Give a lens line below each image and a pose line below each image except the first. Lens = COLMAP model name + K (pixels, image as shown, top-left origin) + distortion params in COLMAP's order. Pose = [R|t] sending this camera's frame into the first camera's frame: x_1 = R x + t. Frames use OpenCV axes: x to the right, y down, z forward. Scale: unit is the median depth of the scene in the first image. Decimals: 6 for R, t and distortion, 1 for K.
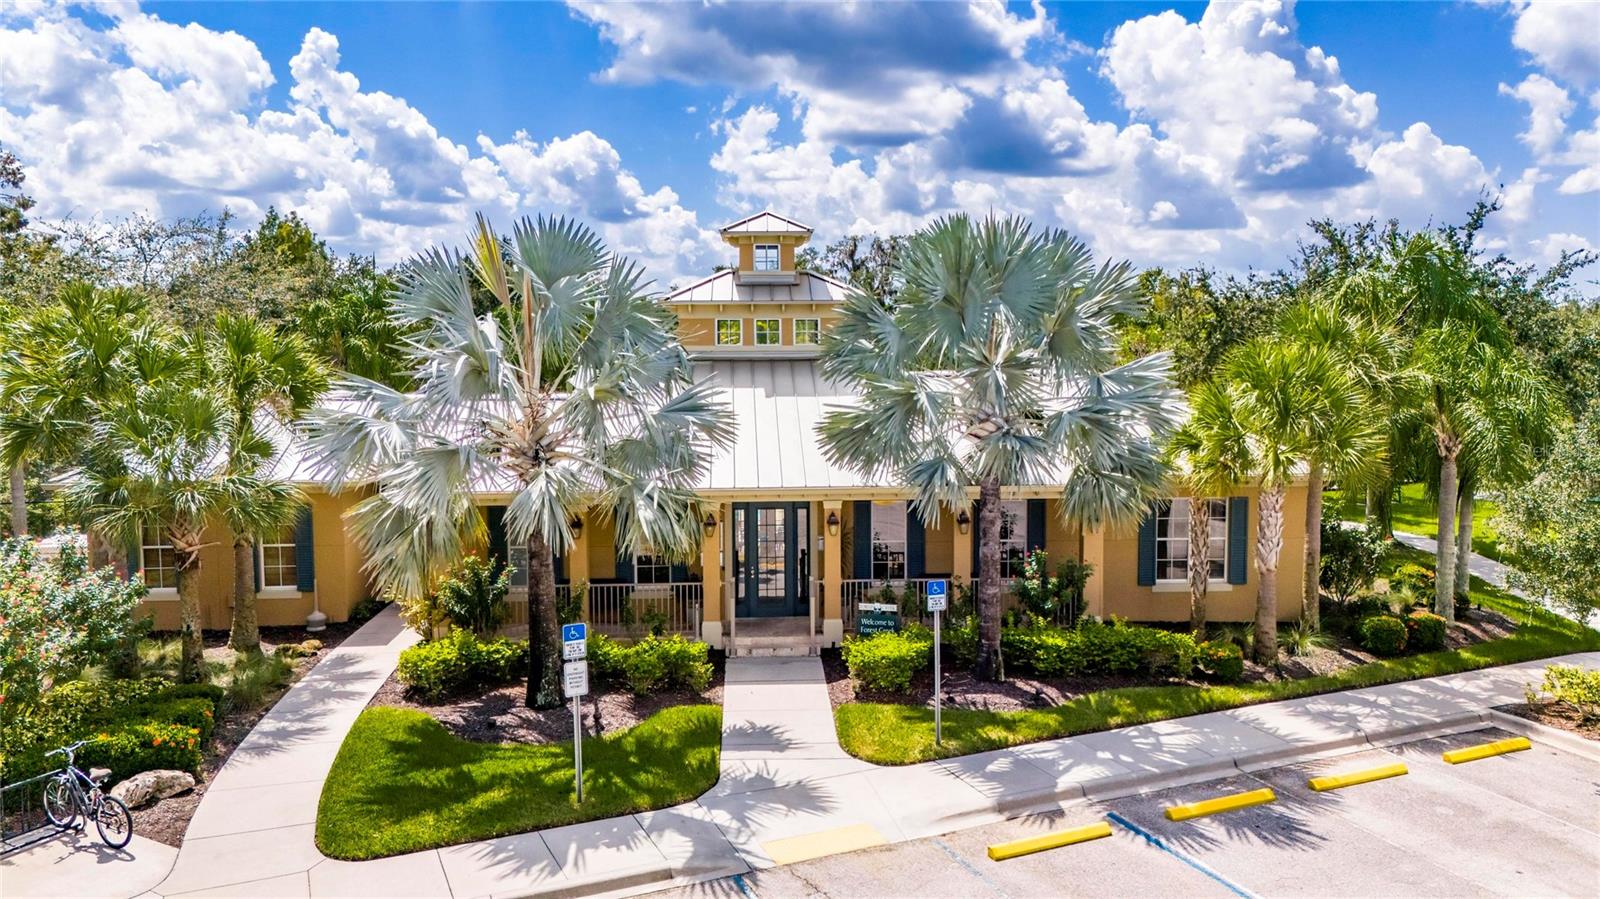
lens RADIAL K [[1181.5, 0, 808.8], [0, 1181.5, 444.0], [0, 0, 1]] dist [0.056214, -0.042892]
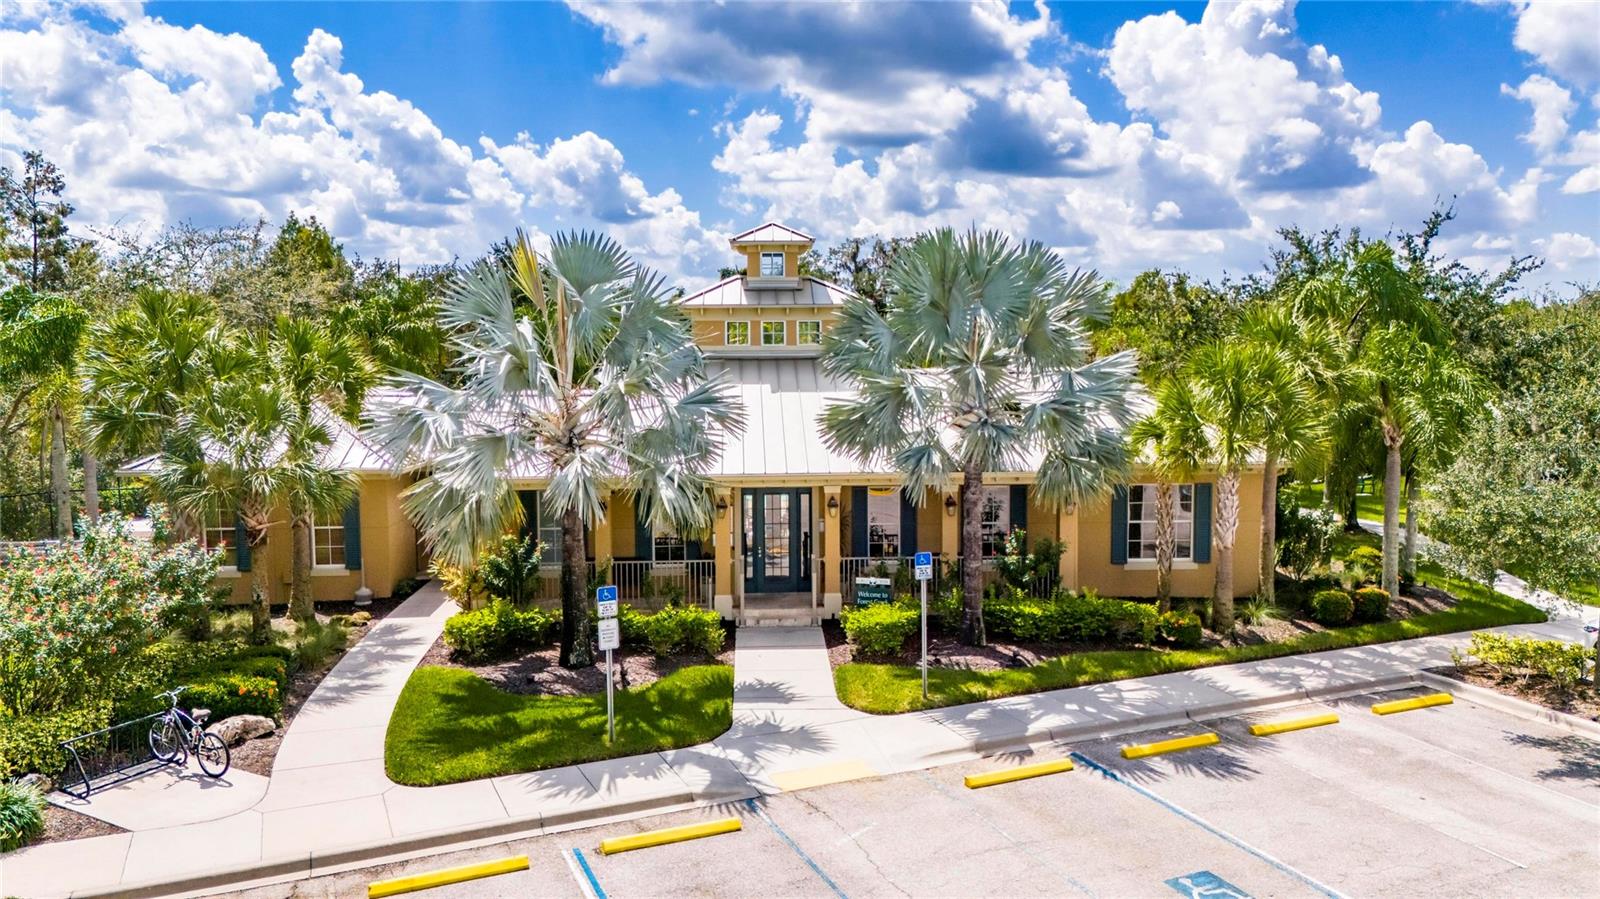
lens RADIAL K [[1181.5, 0, 808.8], [0, 1181.5, 444.0], [0, 0, 1]] dist [0.056214, -0.042892]
pose [[0.999996, -0.000427, -0.002866, 0.001378], [0.000426, 1.000000, -0.000285, 0.009889], [0.002866, 0.000284, 0.999996, -0.111949]]
